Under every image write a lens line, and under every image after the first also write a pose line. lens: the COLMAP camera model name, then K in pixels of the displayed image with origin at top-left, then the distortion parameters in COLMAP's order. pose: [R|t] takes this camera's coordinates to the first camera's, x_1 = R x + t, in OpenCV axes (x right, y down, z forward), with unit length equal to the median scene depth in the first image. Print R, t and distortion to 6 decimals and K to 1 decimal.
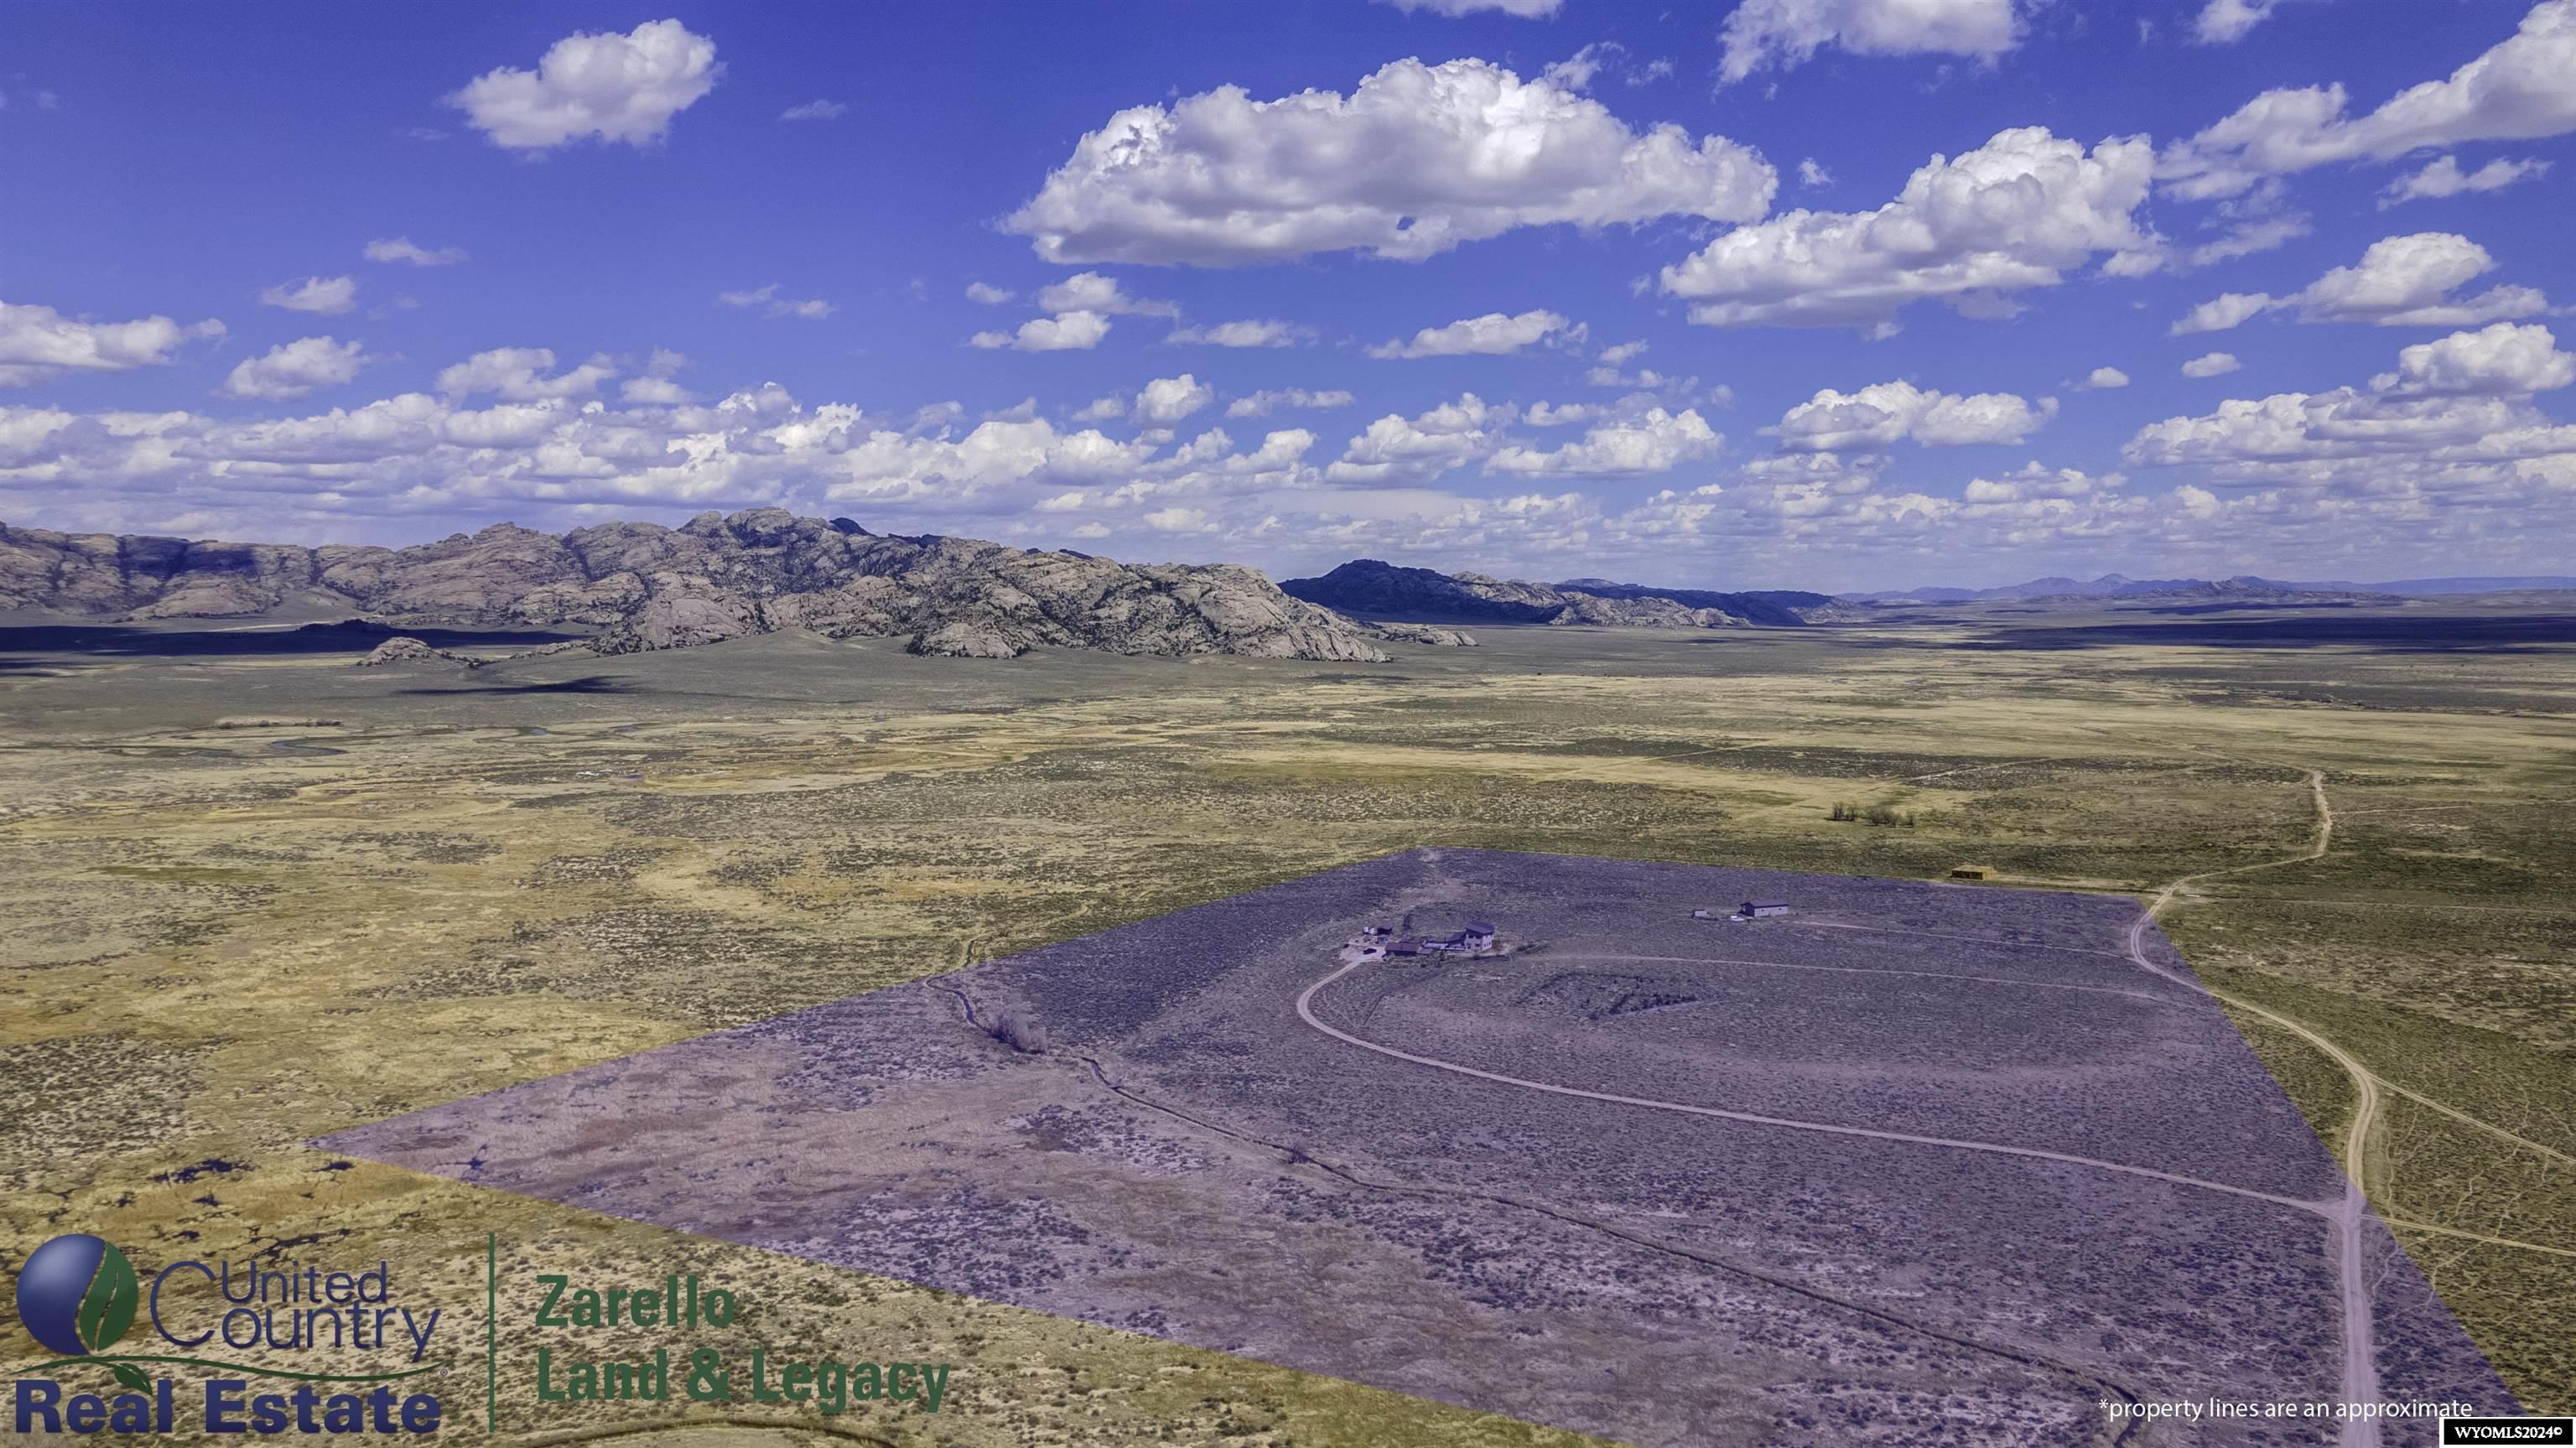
lens RADIAL K [[1865.9, 0, 1296.4], [0, 1865.9, 703.1], [0, 0, 1]] dist [0.027336, 0.032260]
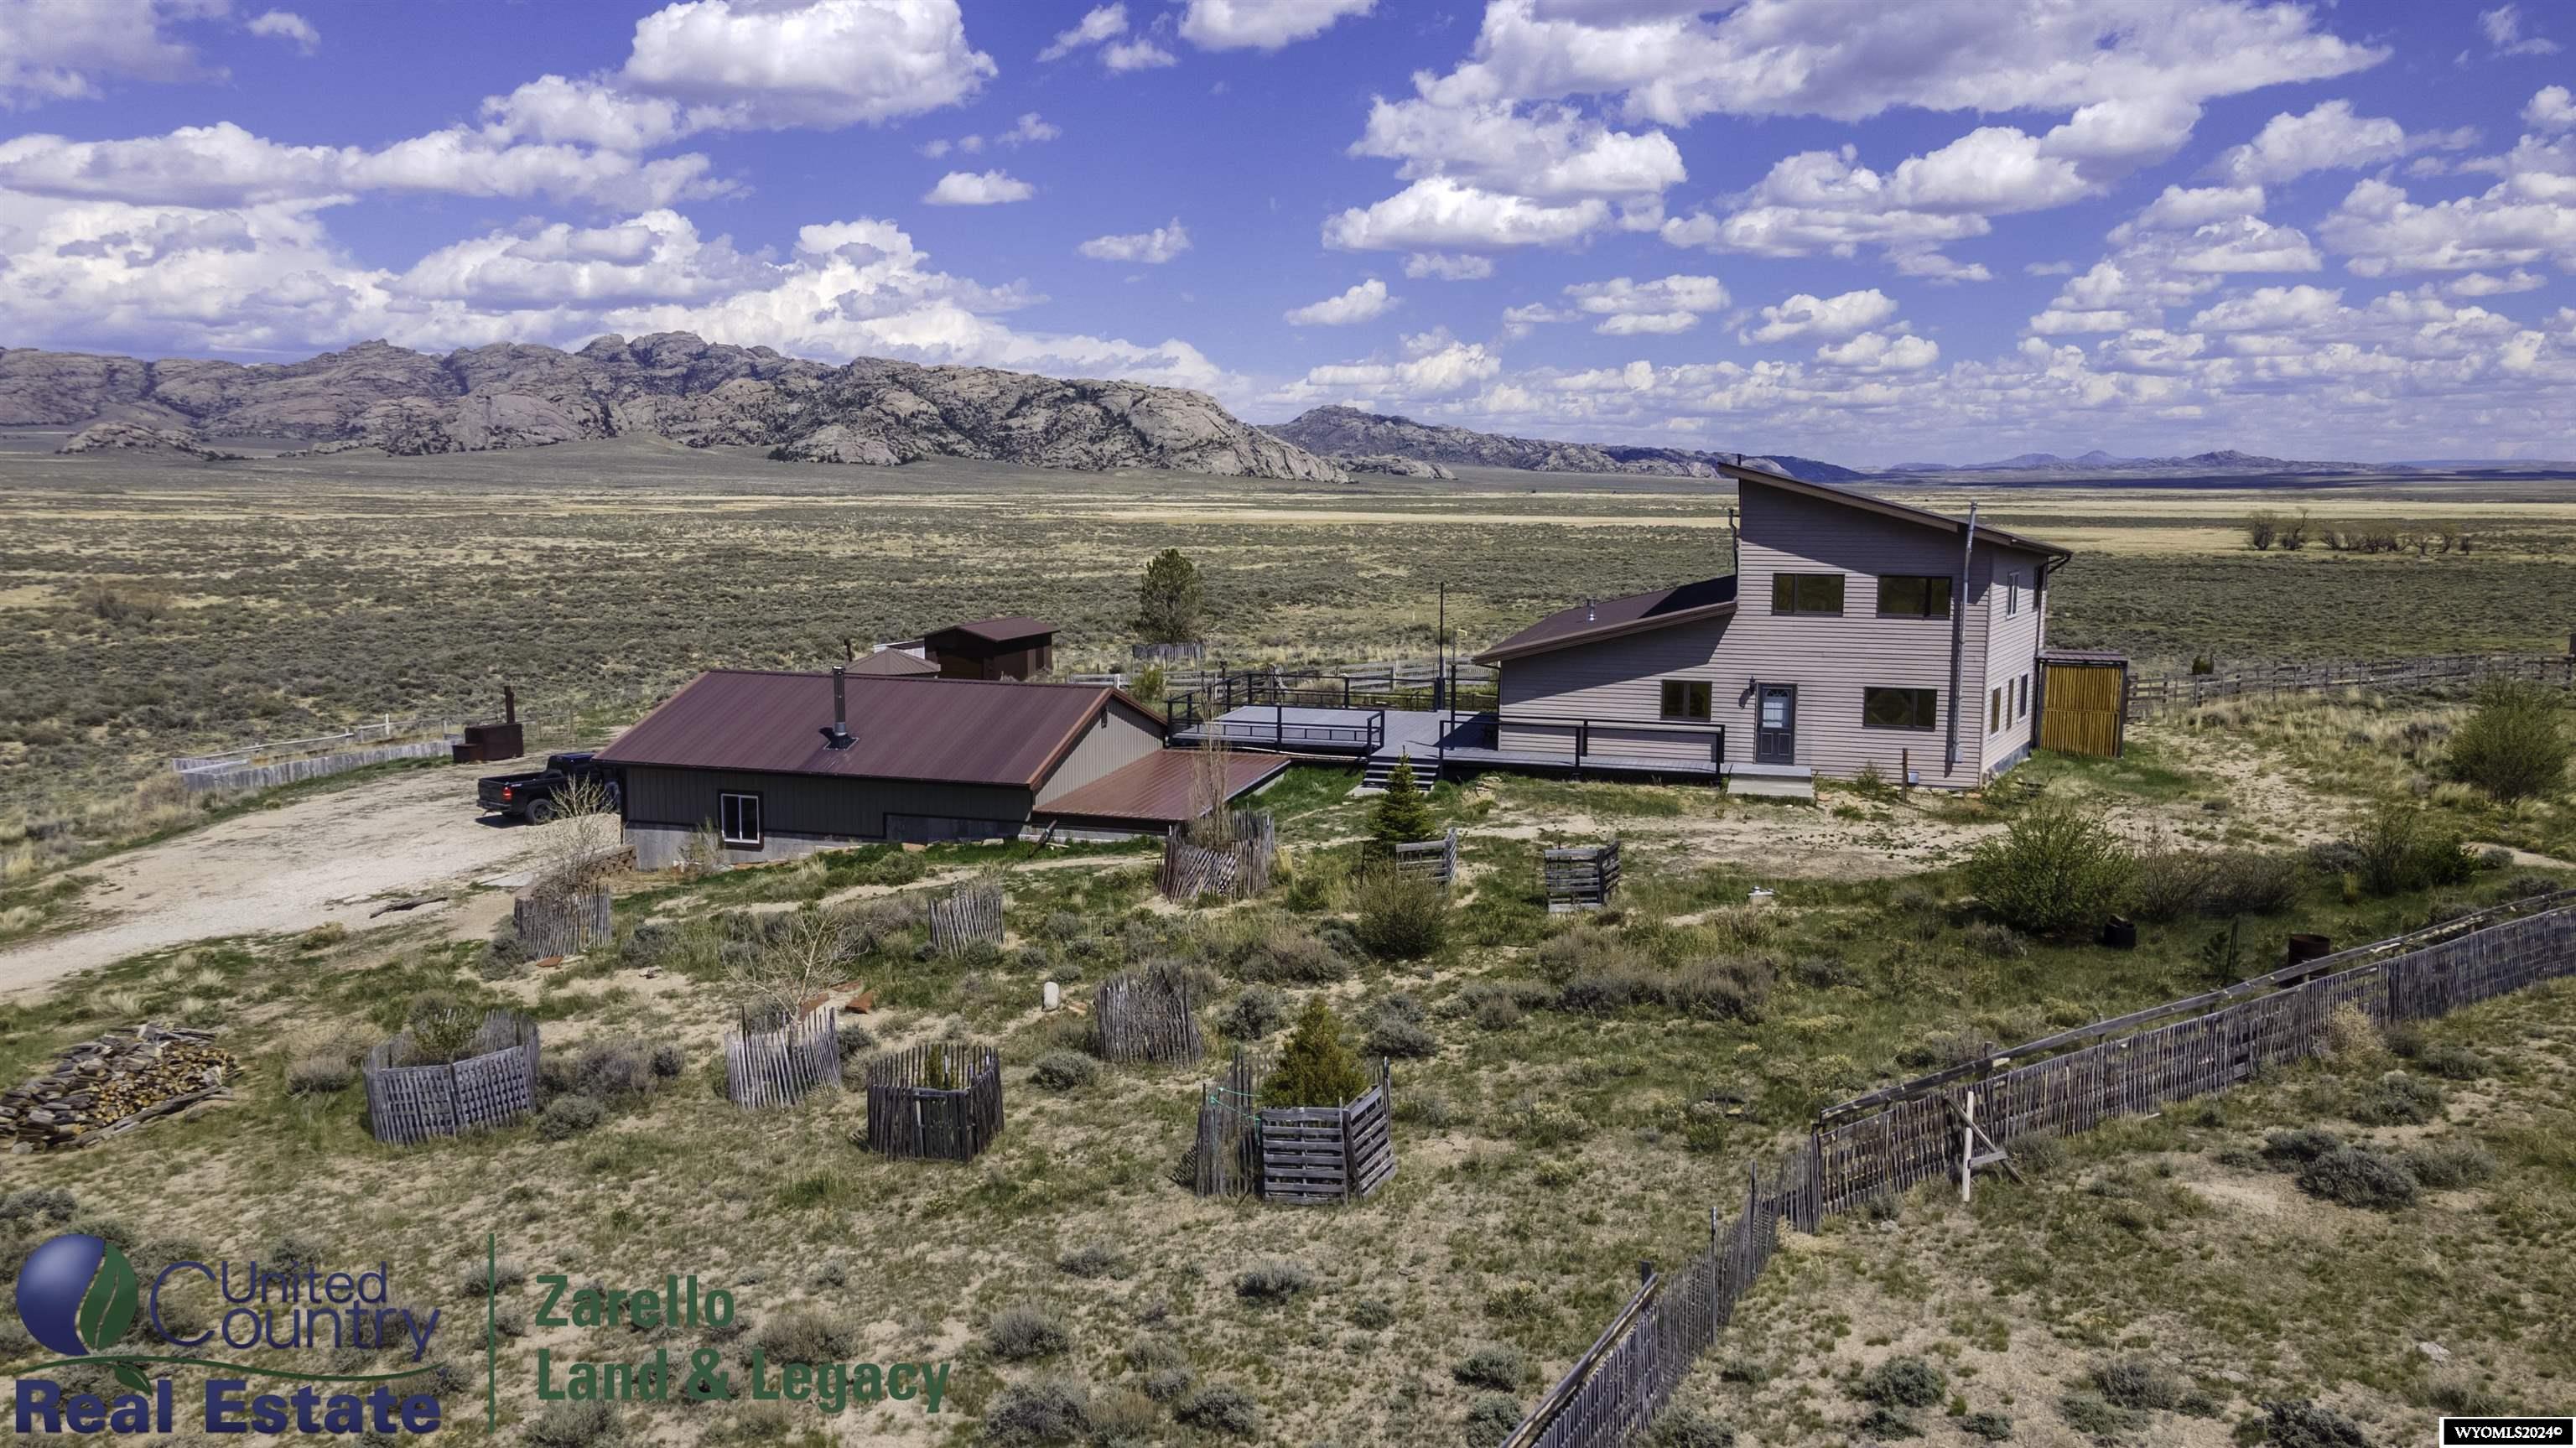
lens RADIAL K [[1865.9, 0, 1289.0], [0, 1865.9, 728.4], [0, 0, 1]] dist [0.027336, 0.032260]
pose [[0.999868, 0.011133, 0.011853, 0.017094], [-0.012056, 0.996653, 0.080858, 0.028927], [-0.010914, -0.080990, 0.996655, 0.214294]]
